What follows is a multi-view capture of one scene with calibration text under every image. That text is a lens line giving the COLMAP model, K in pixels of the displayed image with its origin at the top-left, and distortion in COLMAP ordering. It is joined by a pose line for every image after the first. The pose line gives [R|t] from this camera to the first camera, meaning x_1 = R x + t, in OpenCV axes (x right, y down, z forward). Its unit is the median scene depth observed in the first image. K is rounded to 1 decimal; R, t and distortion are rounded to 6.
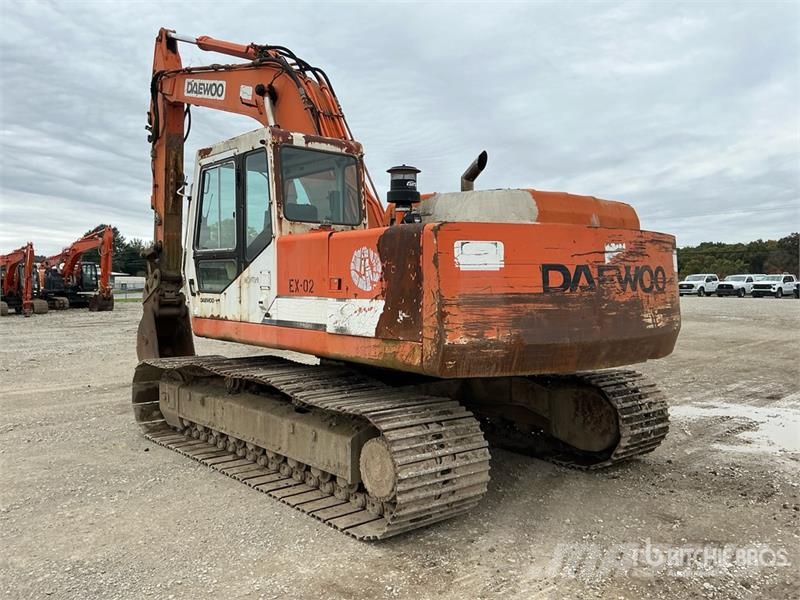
lens RADIAL K [[663.6, 0, 399.4], [0, 663.6, 307.4], [0, 0, 1]] dist [0.170232, -0.365734]
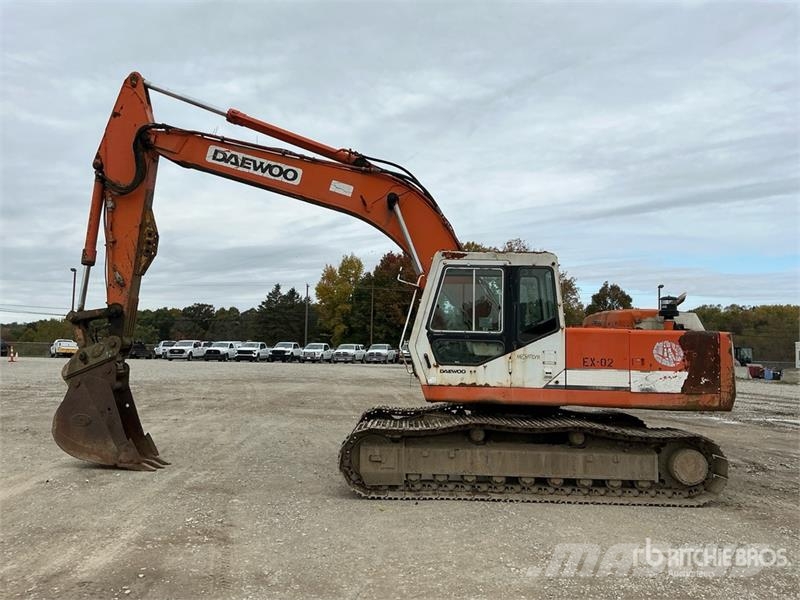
lens RADIAL K [[665.4, 0, 400.0], [0, 665.4, 300.0], [0, 0, 1]] dist [0.141962, -0.301612]
pose [[0.654021, 0.067922, 0.753421, -1.266484], [0.010713, 0.995030, -0.099003, -0.020646], [-0.756401, 0.072821, 0.650042, 0.253346]]
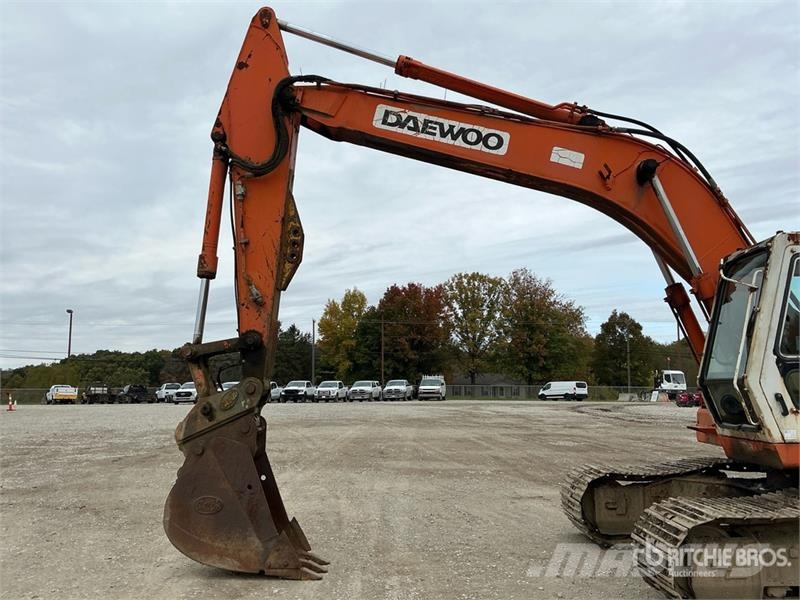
lens RADIAL K [[665.4, 0, 400.0], [0, 665.4, 300.0], [0, 0, 1]] dist [0.141962, -0.301612]
pose [[0.642829, 0.090378, 0.760660, -1.195625], [0.039217, 0.987830, -0.150512, -0.048770], [-0.765005, 0.126585, 0.631461, 0.842630]]
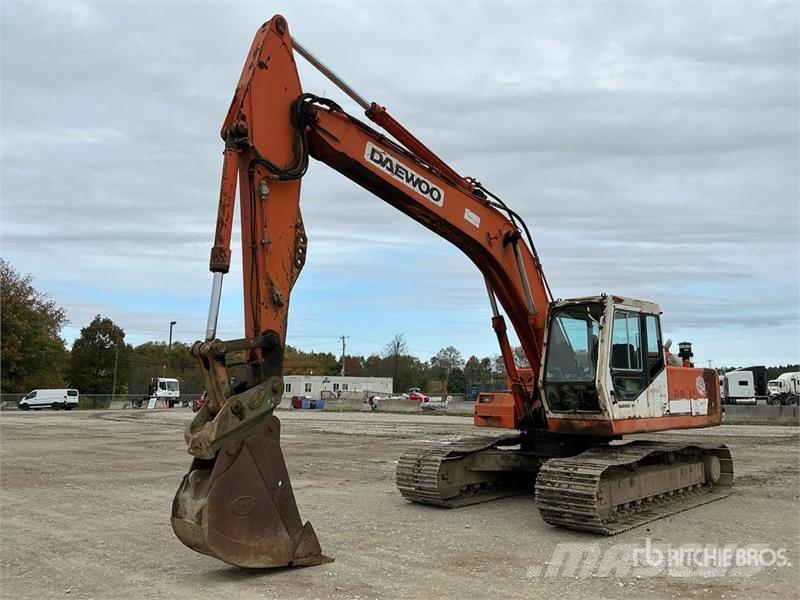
lens RADIAL K [[660.9, 0, 404.8], [0, 660.9, 298.7], [0, 0, 1]] dist [0.142881, -0.286499]
pose [[-0.087615, 0.133323, 0.987192, -1.587562], [0.047046, 0.990451, -0.129587, -0.069832], [-0.995043, 0.035090, -0.093051, 1.529582]]
